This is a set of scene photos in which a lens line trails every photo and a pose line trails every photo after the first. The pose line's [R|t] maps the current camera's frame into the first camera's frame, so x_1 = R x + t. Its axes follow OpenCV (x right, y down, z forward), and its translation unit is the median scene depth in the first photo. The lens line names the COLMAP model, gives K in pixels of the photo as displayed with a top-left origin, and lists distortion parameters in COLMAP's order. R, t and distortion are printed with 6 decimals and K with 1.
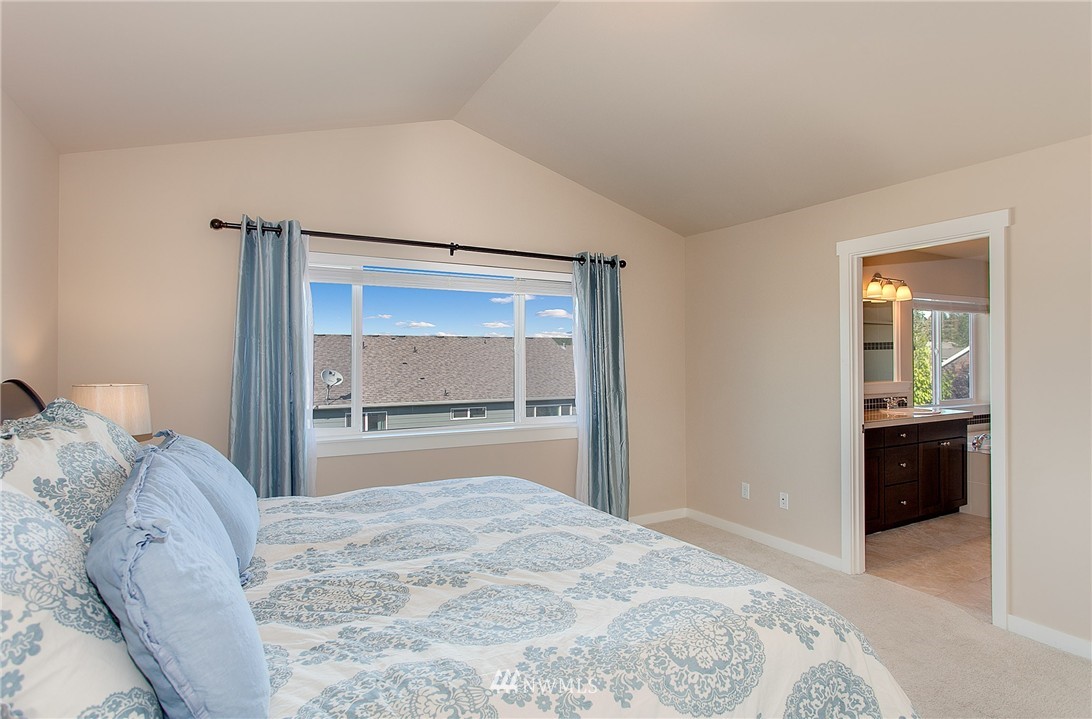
lens RADIAL K [[570.9, 0, 543.1], [0, 570.9, 362.1], [0, 0, 1]] dist [0.001882, 0.000247]
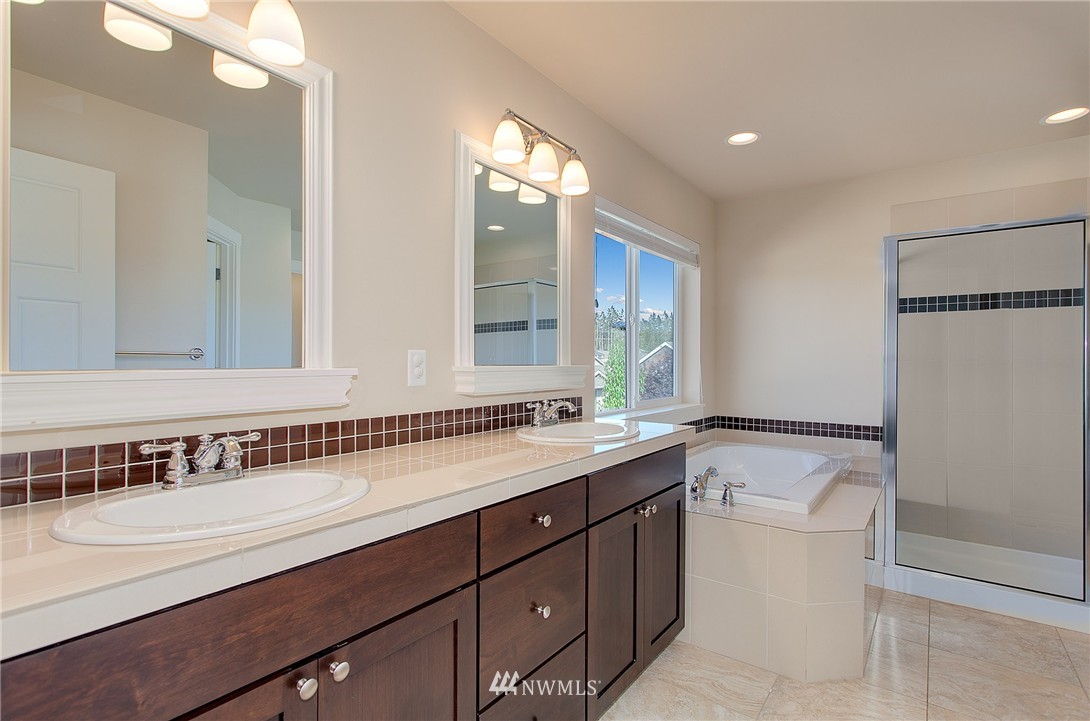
lens RADIAL K [[521.4, 0, 544.5], [0, 521.4, 361.6], [0, 0, 1]] dist [0.001493, 0.000030]
pose [[0.906953, 0.010665, 0.421098, 0.441524], [-0.009180, 0.999942, -0.005554, 0.034864], [-0.421133, 0.001172, 0.906998, 0.639850]]
